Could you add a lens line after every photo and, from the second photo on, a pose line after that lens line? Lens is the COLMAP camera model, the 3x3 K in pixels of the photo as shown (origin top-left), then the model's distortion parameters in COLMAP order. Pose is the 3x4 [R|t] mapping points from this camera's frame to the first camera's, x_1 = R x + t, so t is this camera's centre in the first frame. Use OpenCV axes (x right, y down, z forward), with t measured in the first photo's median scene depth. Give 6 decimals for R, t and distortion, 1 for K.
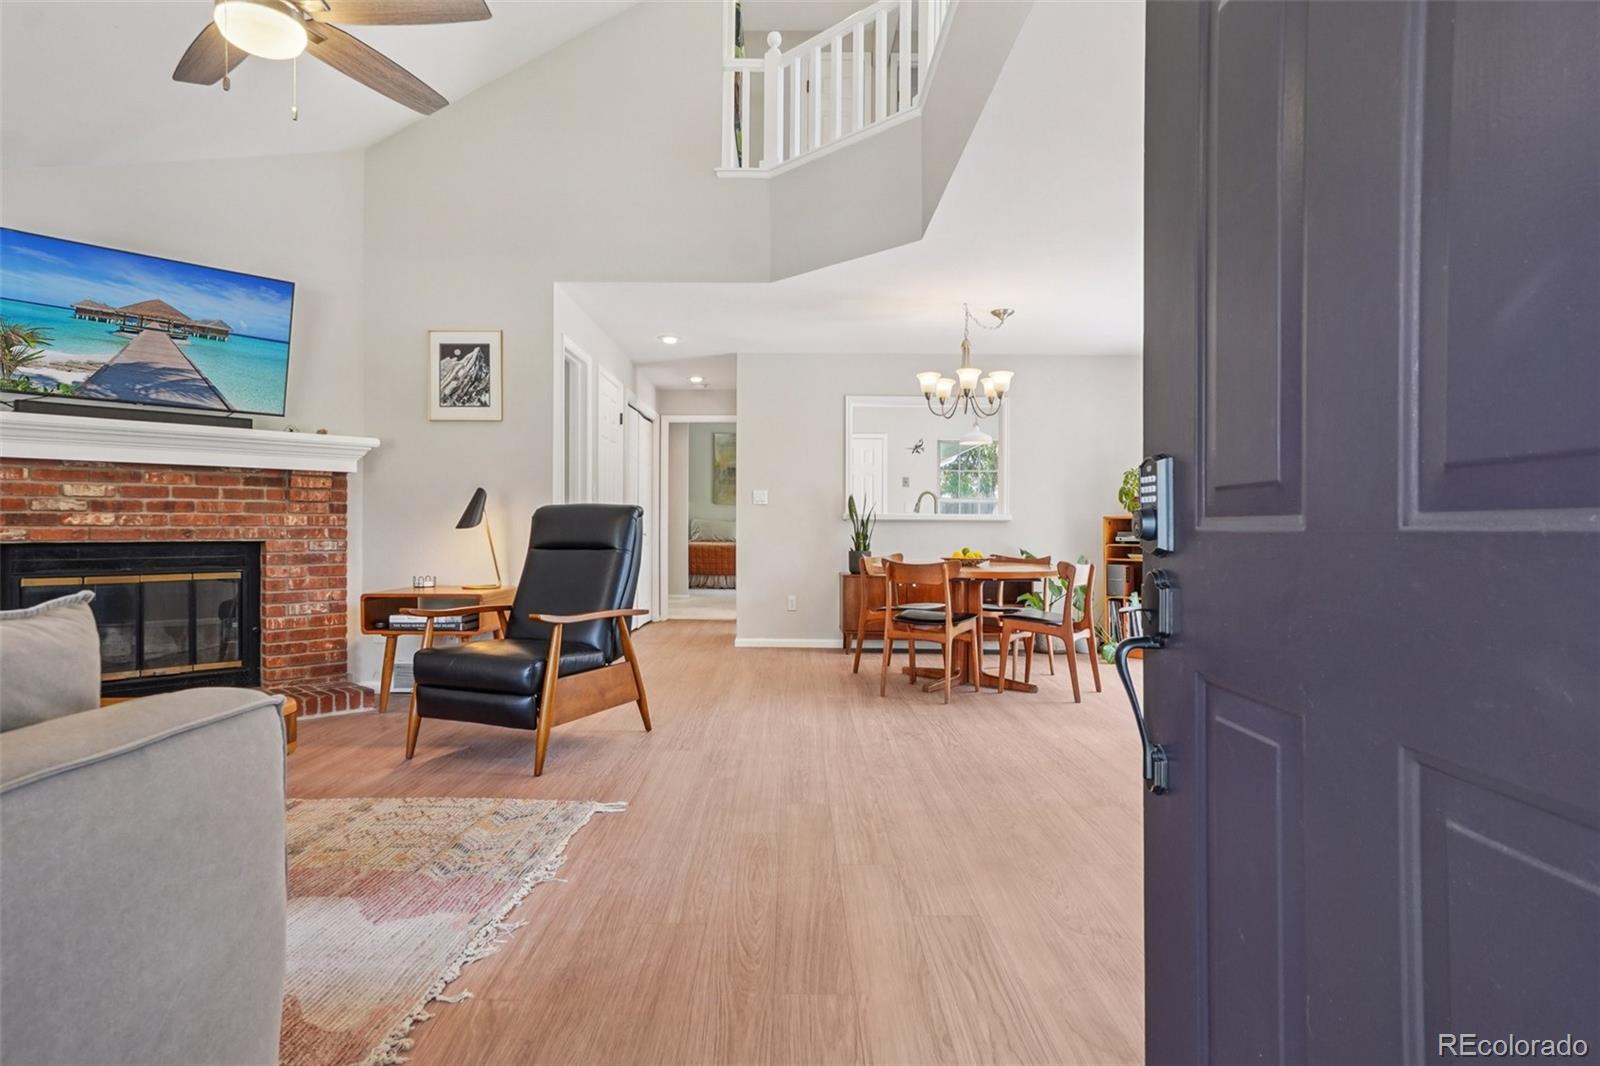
lens RADIAL K [[892.6, 0, 826.0], [0, 892.6, 528.4], [0, 0, 1]] dist [0.002858, 0.006569]
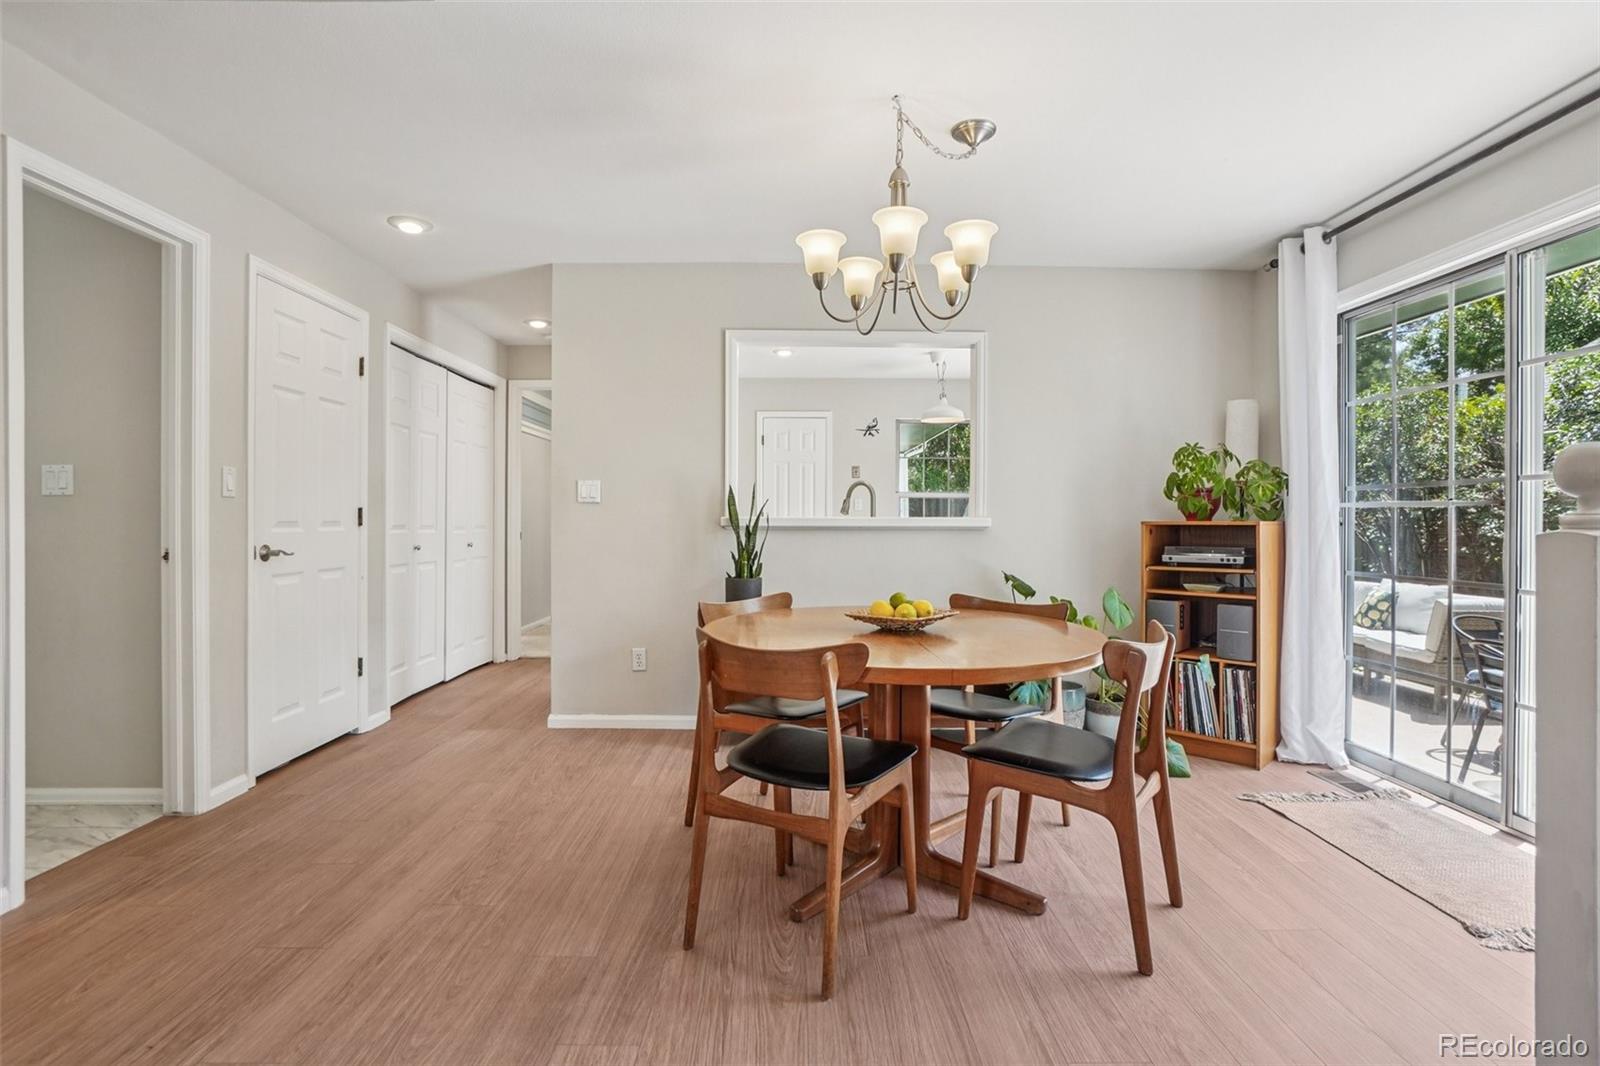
lens RADIAL K [[791.9, 0, 795.2], [0, 791.9, 523.7], [0, 0, 1]] dist [-0.011592, 0.000444]
pose [[0.999407, 0.000295, -0.034439, 0.092655], [-0.000142, 0.999990, 0.004455, -0.014241], [0.034440, -0.004448, 0.999397, 0.453947]]
